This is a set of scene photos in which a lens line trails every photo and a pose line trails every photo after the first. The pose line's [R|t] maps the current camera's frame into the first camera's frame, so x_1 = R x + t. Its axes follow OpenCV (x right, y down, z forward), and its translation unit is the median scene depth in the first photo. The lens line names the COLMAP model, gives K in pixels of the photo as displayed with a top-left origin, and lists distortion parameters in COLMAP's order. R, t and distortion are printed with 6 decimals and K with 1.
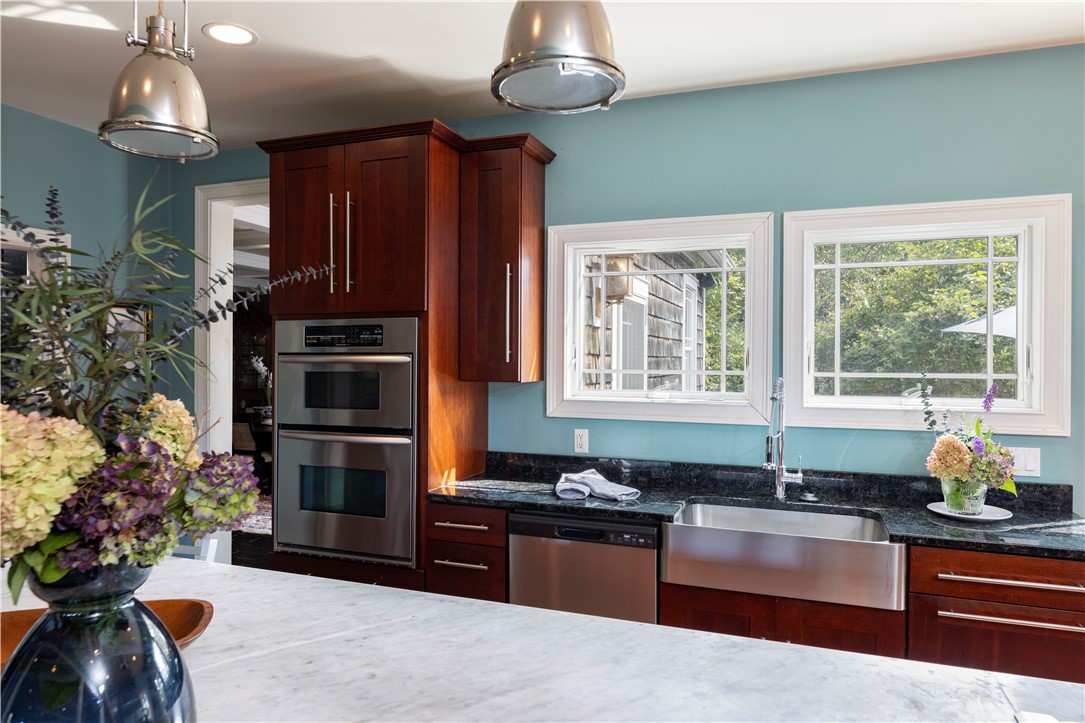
lens RADIAL K [[703.3, 0, 544.5], [0, 703.3, 364.1], [0, 0, 1]] dist [-0.002658, -0.001165]
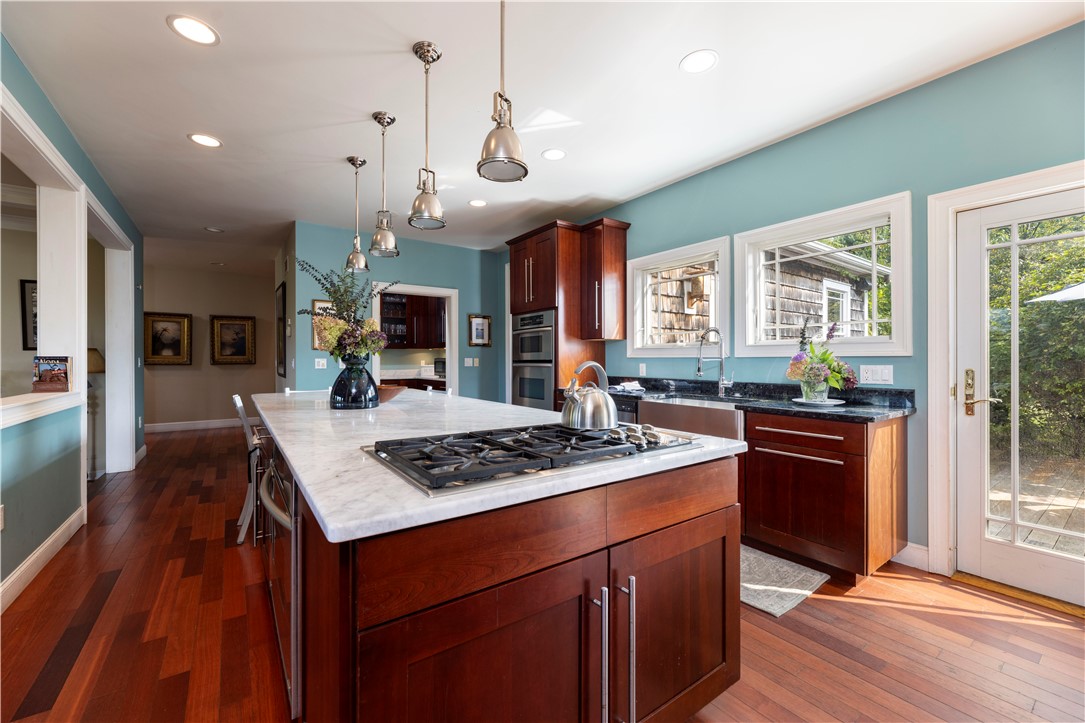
lens RADIAL K [[436.2, 0, 537.4], [0, 436.2, 360.2], [0, 0, 1]] dist [0.002755, 0.000162]
pose [[0.827805, -0.006865, -0.560974, 0.539060], [0.002451, 0.999960, -0.008619, 0.102918], [0.561010, 0.005760, 0.827789, -0.169639]]
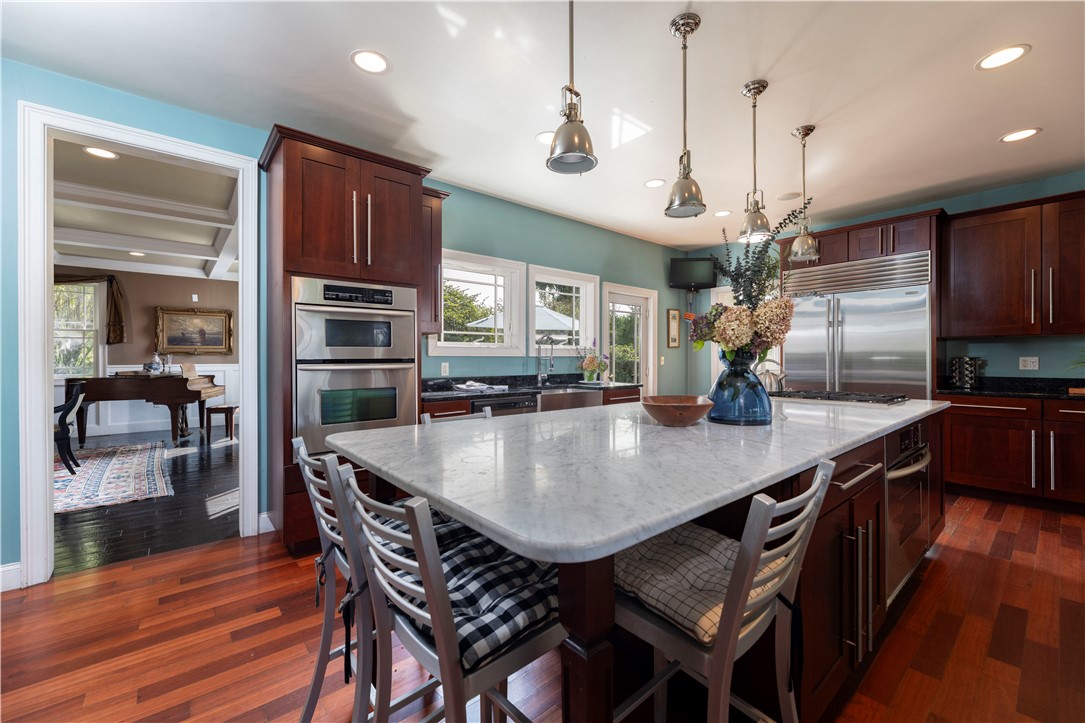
lens RADIAL K [[436.2, 0, 542.2], [0, 436.2, 358.3], [0, 0, 1]] dist [0.002755, 0.000162]
pose [[0.486285, -0.009217, 0.873752, -0.889640], [0.009885, 0.999938, 0.005047, 0.087092], [-0.873744, 0.006182, 0.486346, 0.263991]]
